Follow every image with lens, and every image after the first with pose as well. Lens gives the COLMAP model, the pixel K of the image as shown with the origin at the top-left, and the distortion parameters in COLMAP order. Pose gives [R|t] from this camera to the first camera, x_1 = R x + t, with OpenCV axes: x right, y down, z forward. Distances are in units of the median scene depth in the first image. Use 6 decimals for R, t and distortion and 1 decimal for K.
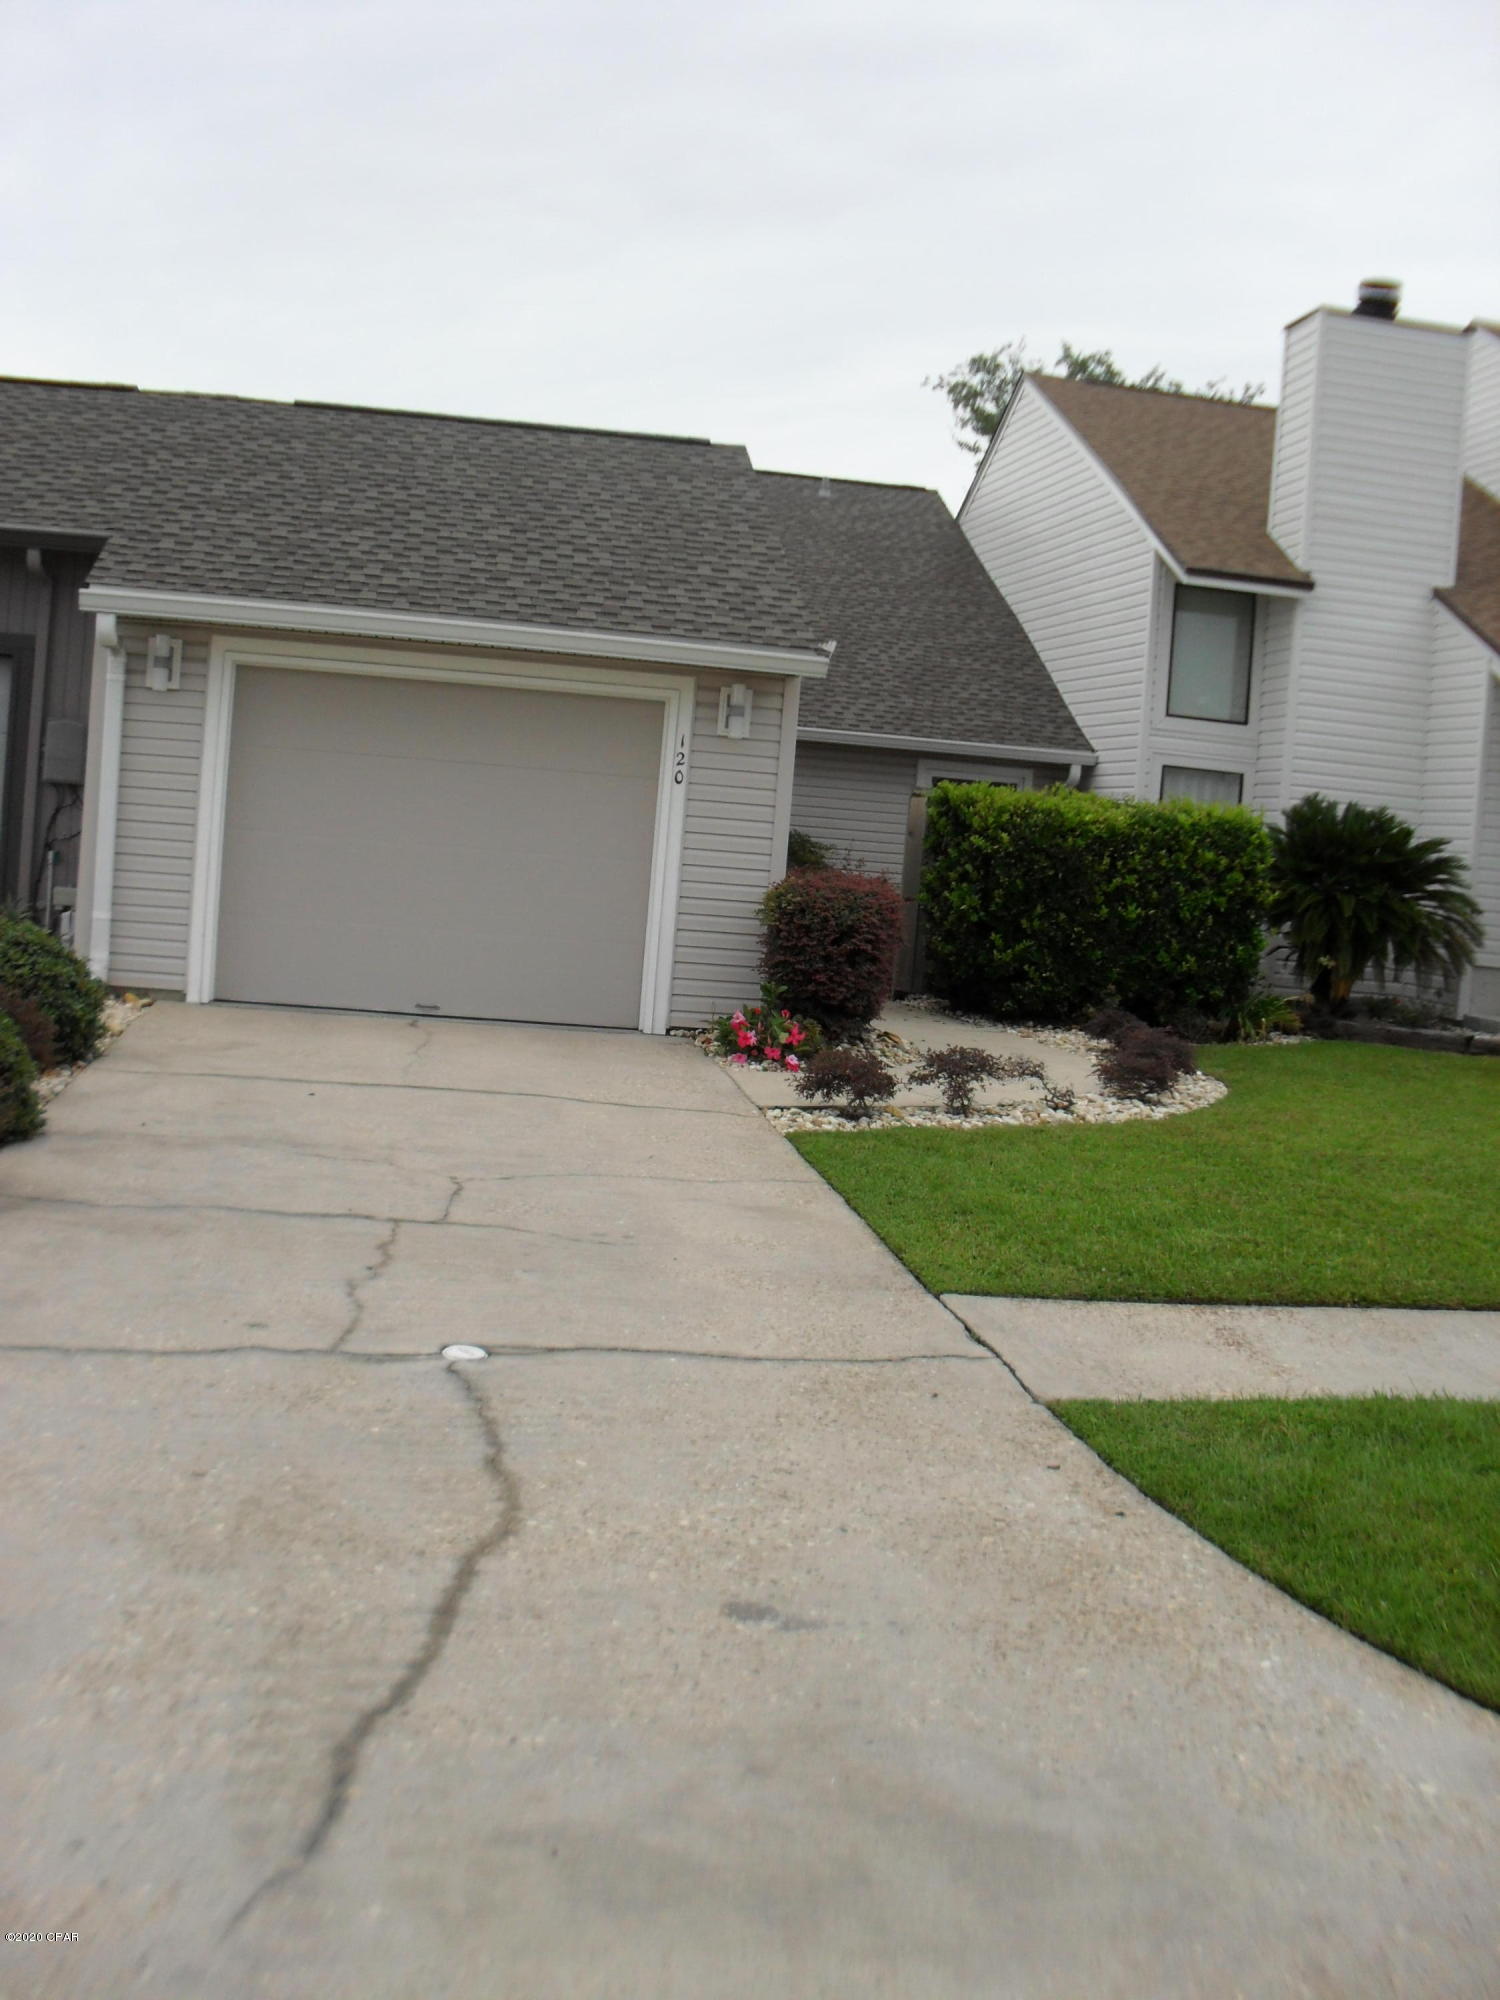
lens RADIAL K [[2062.4, 0, 760.8], [0, 2062.4, 960.3], [0, 0, 1]] dist [-0.157151, 0.000000]
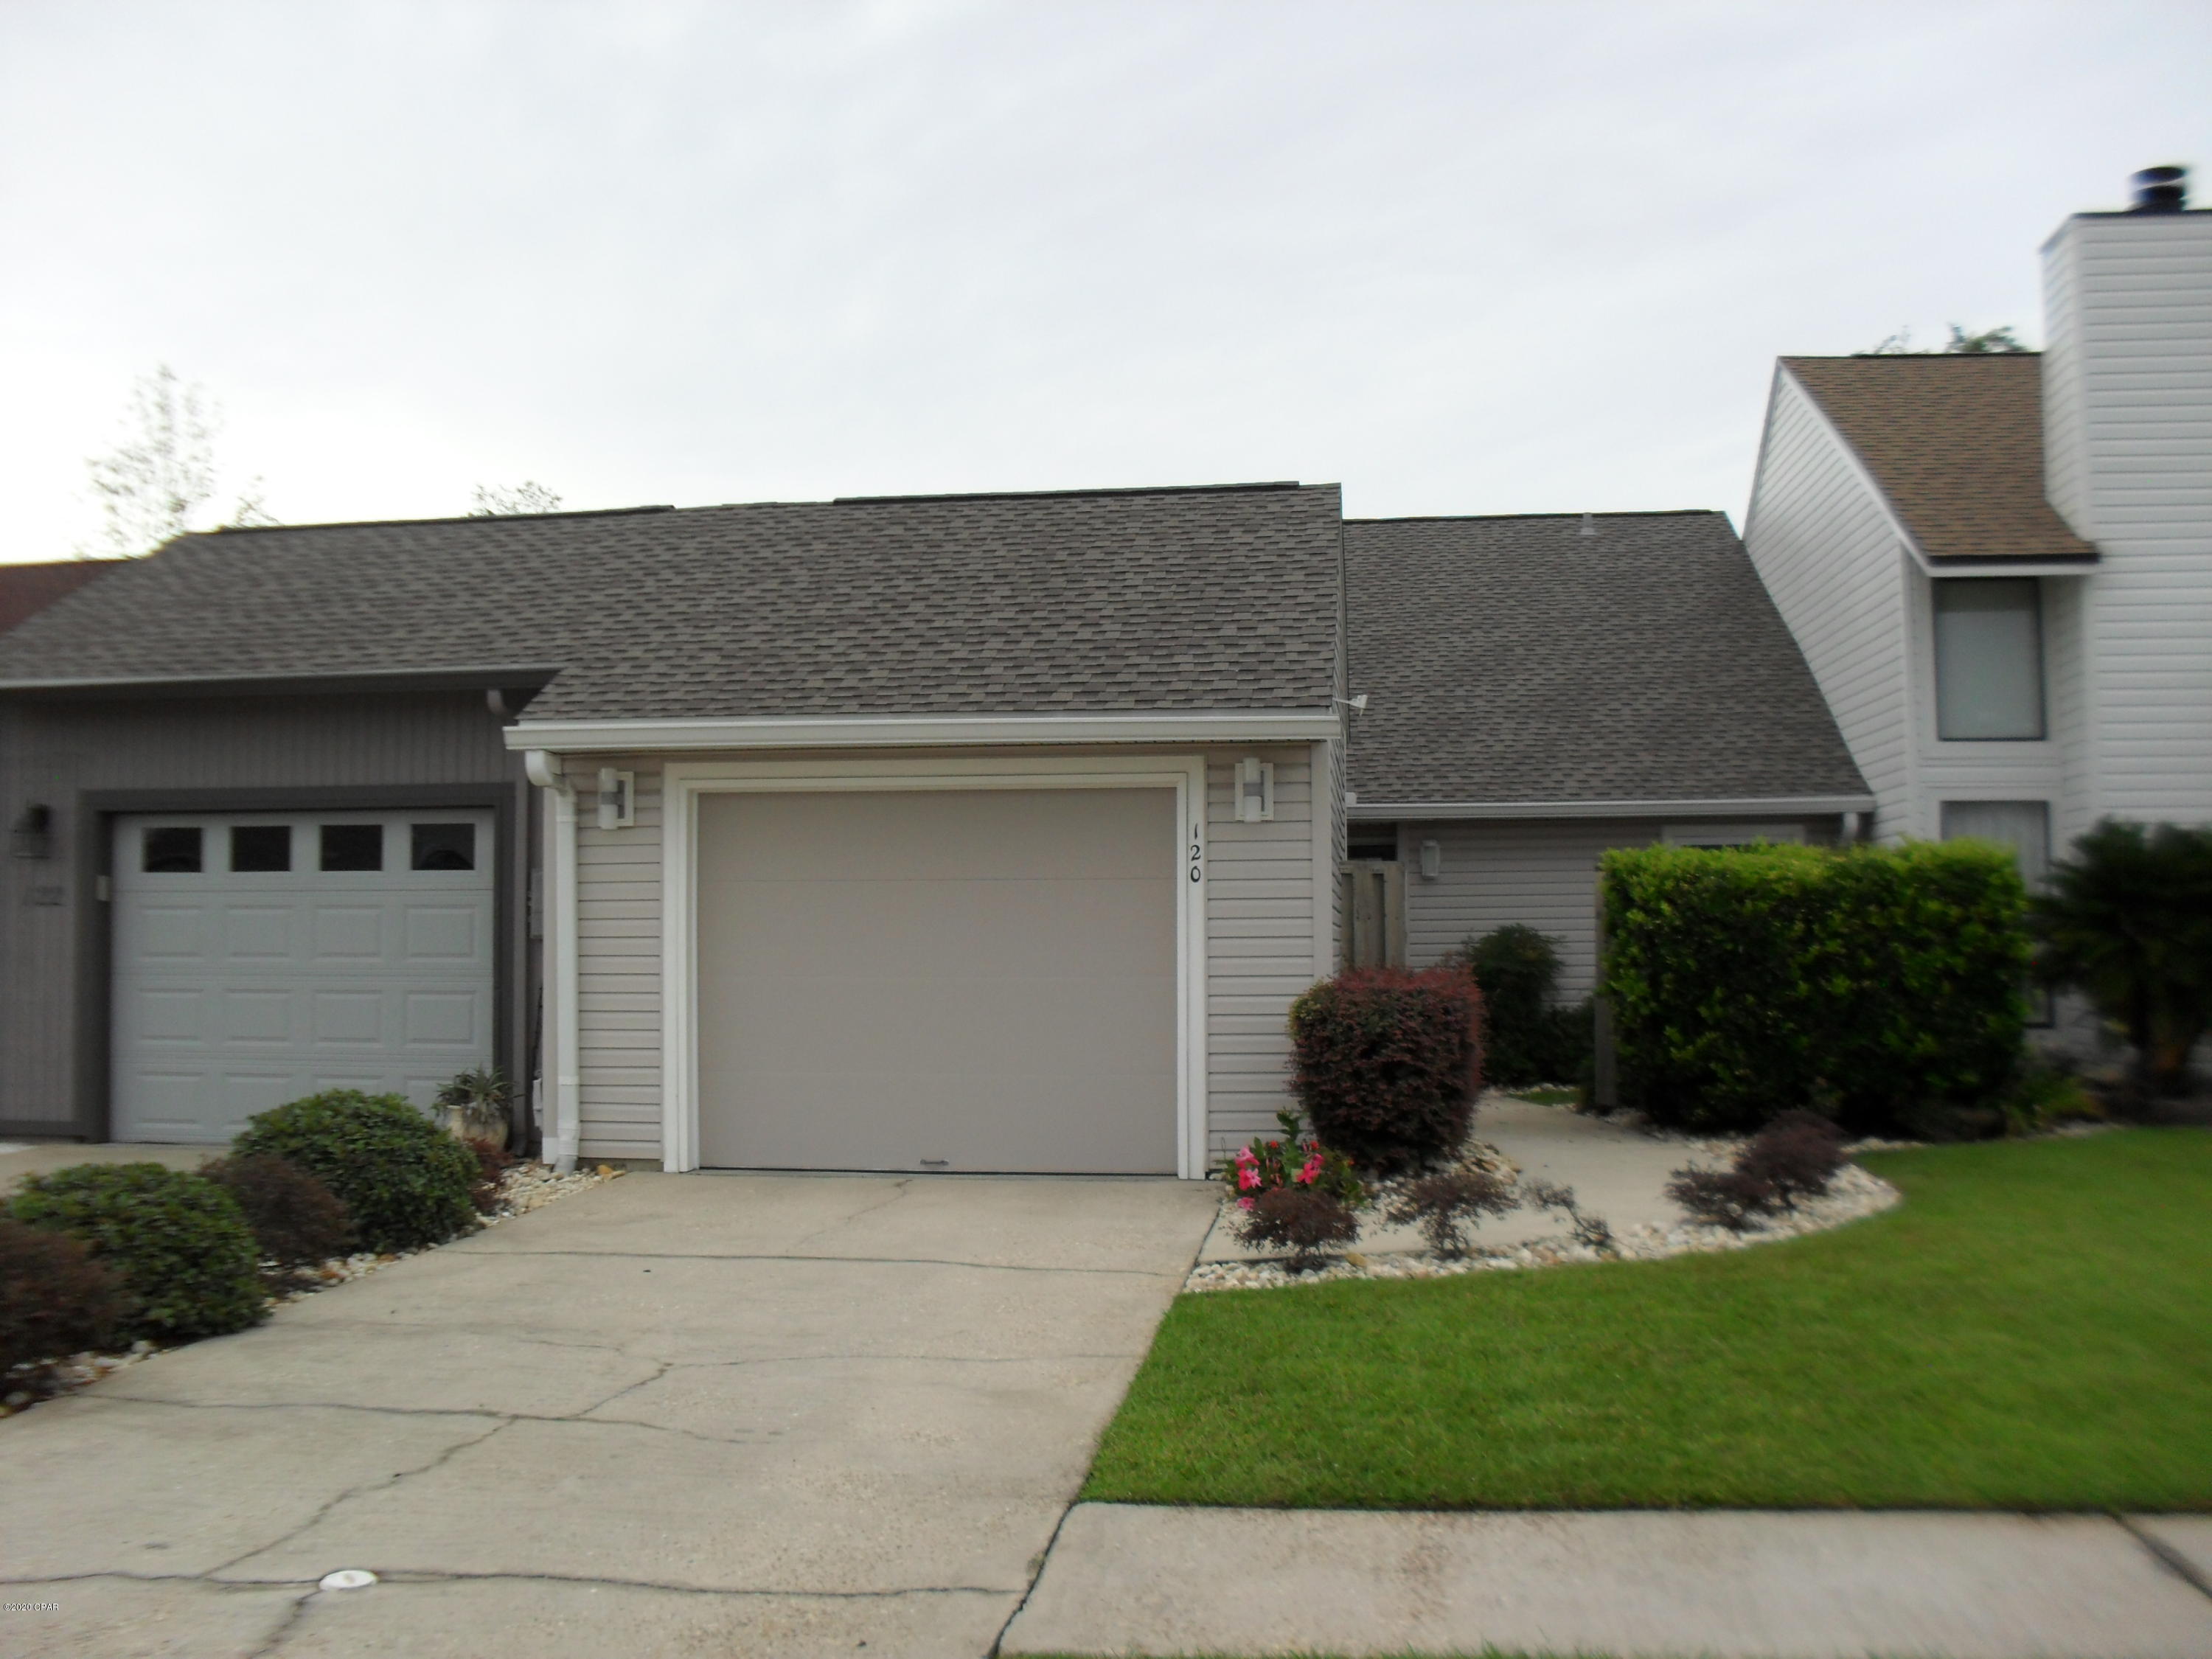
lens RADIAL K [[2281.0, 0, 1084.0], [0, 2281.0, 833.6], [0, 0, 1]] dist [-0.157151, 0.000000]
pose [[0.953482, -0.098961, -0.284743, 0.185703], [0.064863, 0.989805, -0.126805, 0.011161], [0.294389, 0.102437, 0.950180, 0.091556]]
